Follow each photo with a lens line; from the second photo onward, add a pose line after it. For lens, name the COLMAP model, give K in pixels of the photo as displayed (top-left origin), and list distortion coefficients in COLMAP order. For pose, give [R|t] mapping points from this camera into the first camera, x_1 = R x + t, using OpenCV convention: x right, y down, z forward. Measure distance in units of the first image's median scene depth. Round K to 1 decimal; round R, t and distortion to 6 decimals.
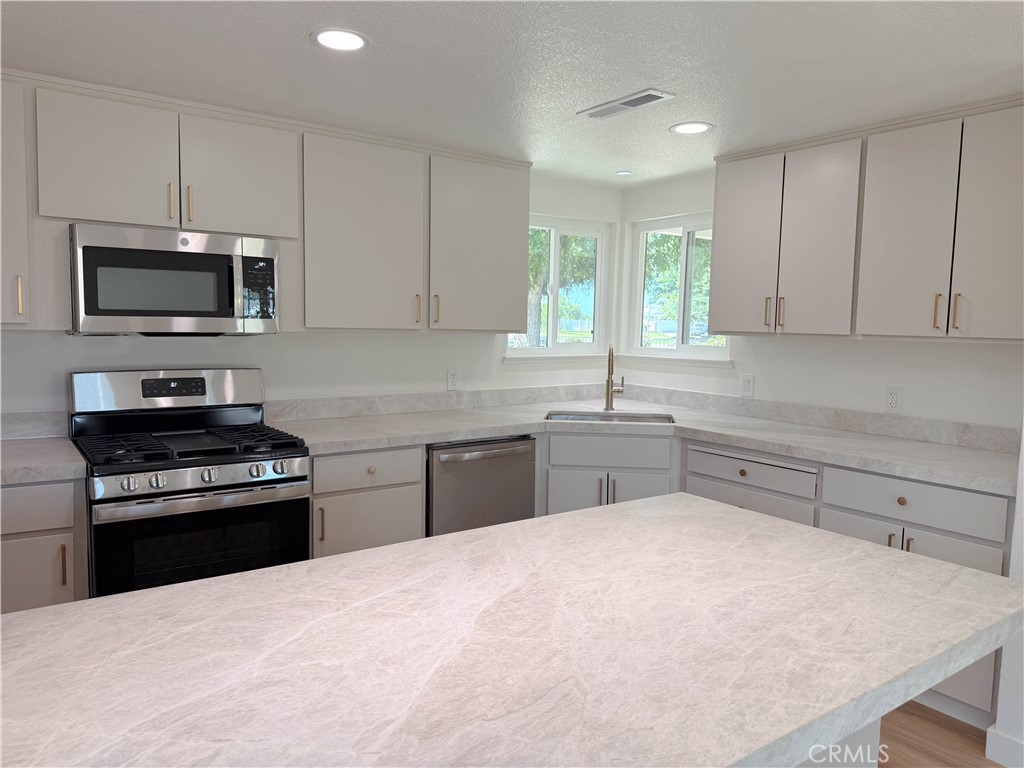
lens RADIAL K [[719.8, 0, 510.6], [0, 719.8, 386.1], [0, 0, 1]] dist [0.001959, -0.006837]
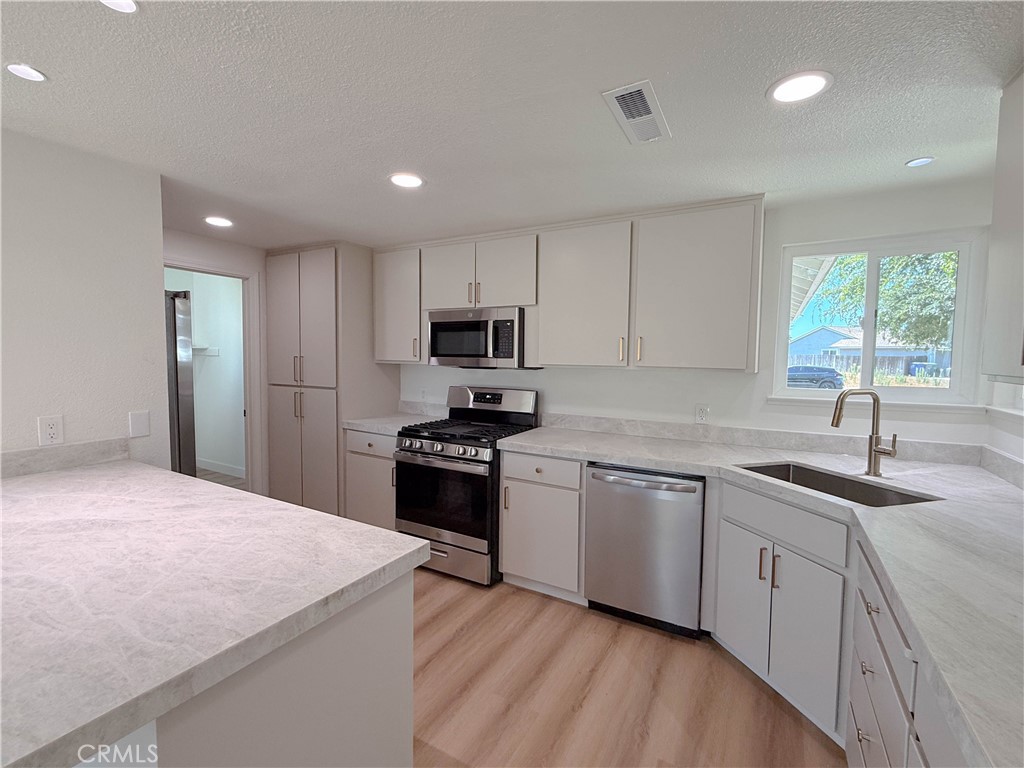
lens RADIAL K [[465.8, 0, 503.8], [0, 465.8, 358.5], [0, 0, 1]] dist [0.001395, 0.000812]
pose [[0.410379, -0.006927, -0.911889, 0.669287], [-0.084573, 0.995372, -0.045622, -0.053212], [0.907985, 0.095844, 0.407894, 0.671757]]
